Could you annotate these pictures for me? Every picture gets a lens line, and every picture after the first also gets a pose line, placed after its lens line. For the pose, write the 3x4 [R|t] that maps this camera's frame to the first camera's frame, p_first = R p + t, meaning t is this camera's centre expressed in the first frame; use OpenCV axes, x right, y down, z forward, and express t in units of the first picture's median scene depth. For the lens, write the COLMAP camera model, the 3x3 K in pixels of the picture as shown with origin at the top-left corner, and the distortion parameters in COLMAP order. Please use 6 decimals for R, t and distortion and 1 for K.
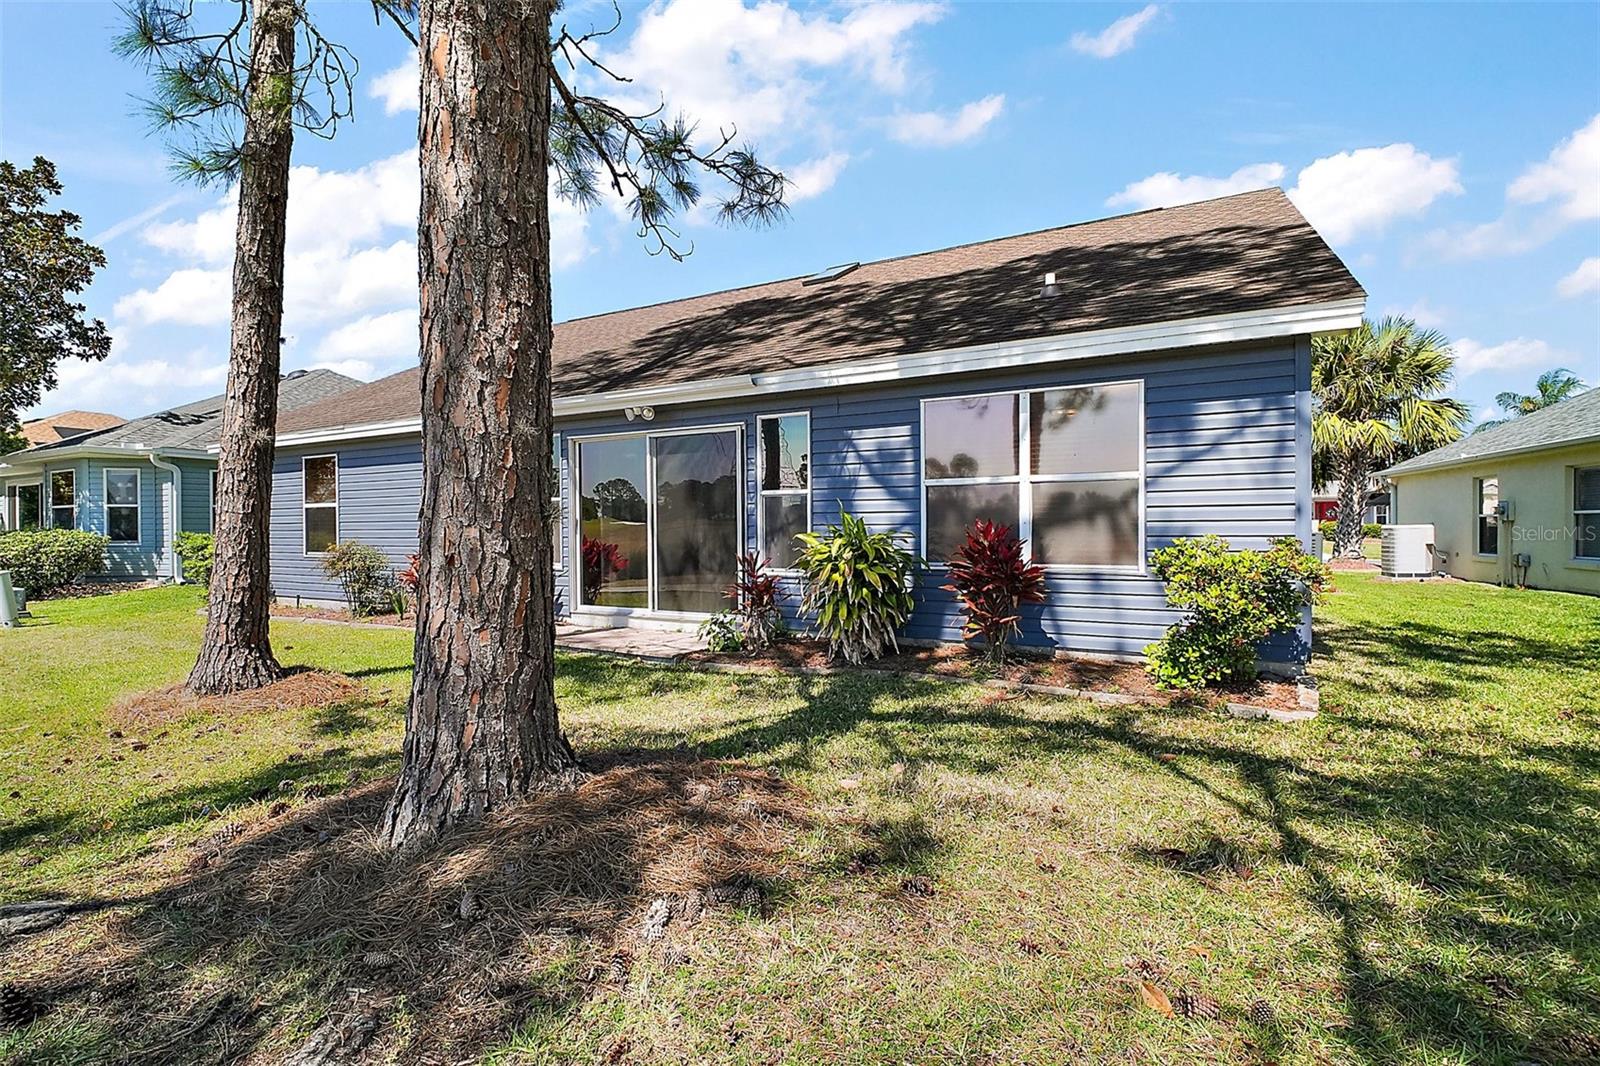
lens RADIAL K [[744.0, 0, 790.3], [0, 744.0, 529.3], [0, 0, 1]] dist [0.000788, -0.000020]
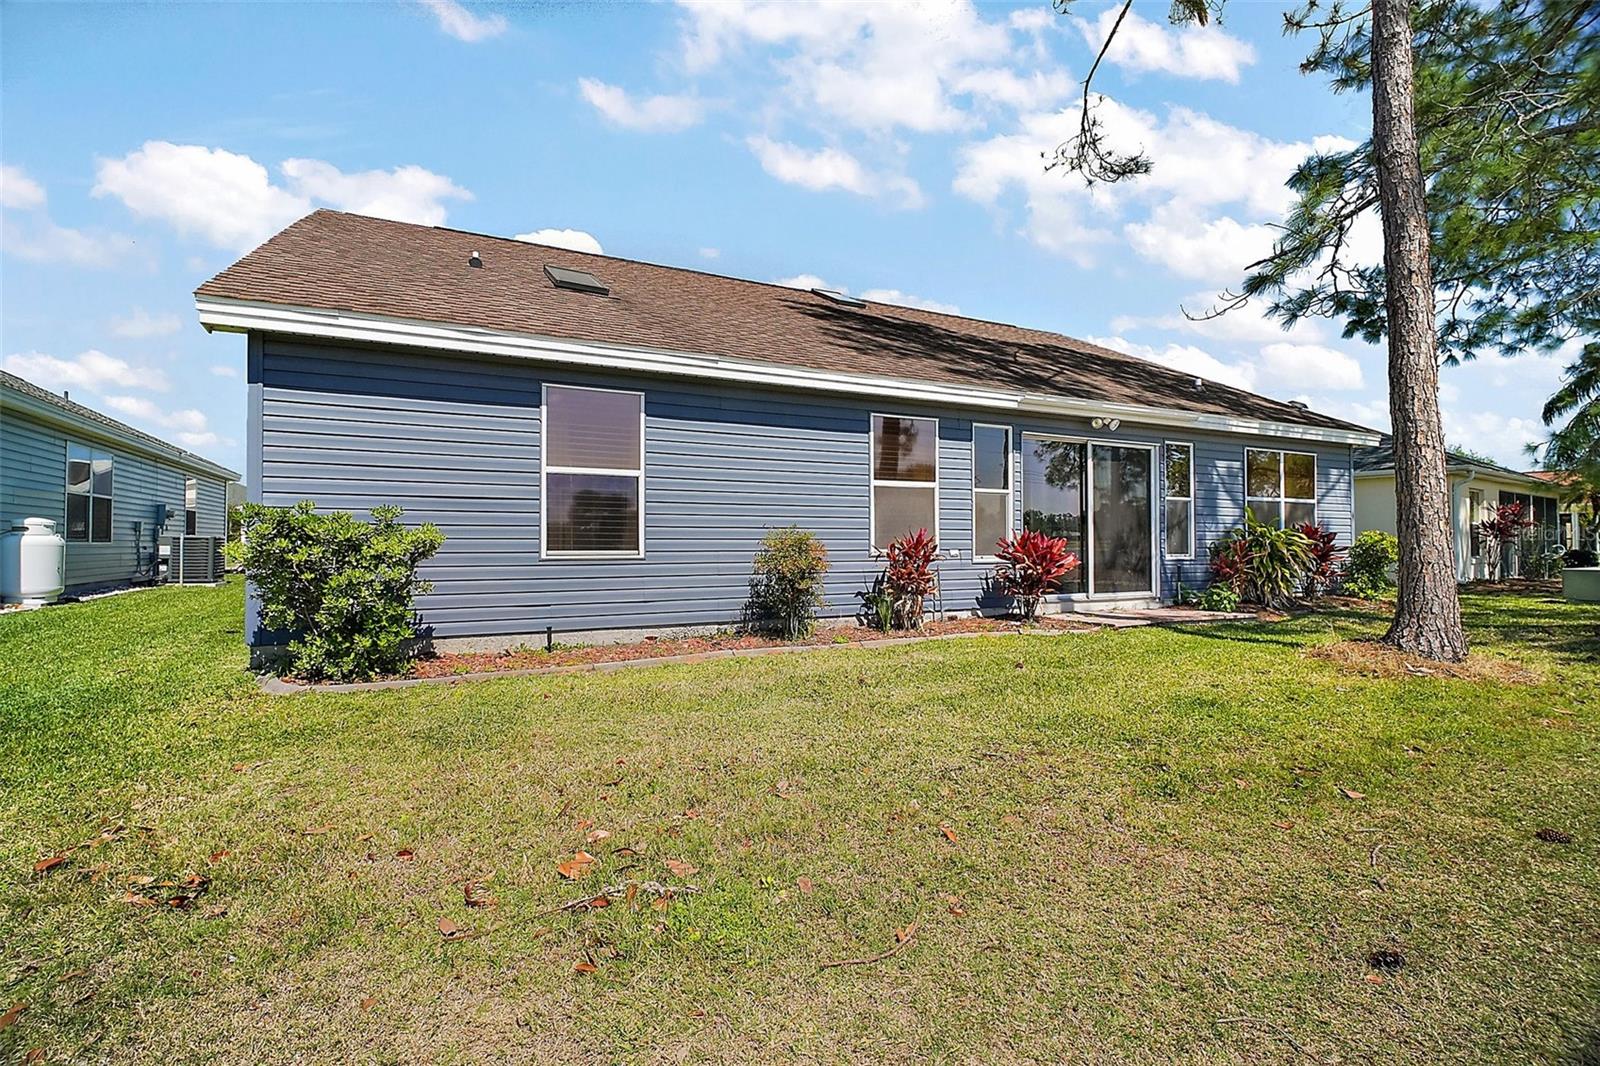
lens RADIAL K [[744.0, 0, 790.3], [0, 744.0, 529.3], [0, 0, 1]] dist [0.000788, -0.000020]
pose [[0.573008, 0.008036, 0.819510, -1.435691], [-0.014104, 0.999901, 0.000057, 0.015399], [-0.819428, -0.011591, 0.573064, 0.738832]]
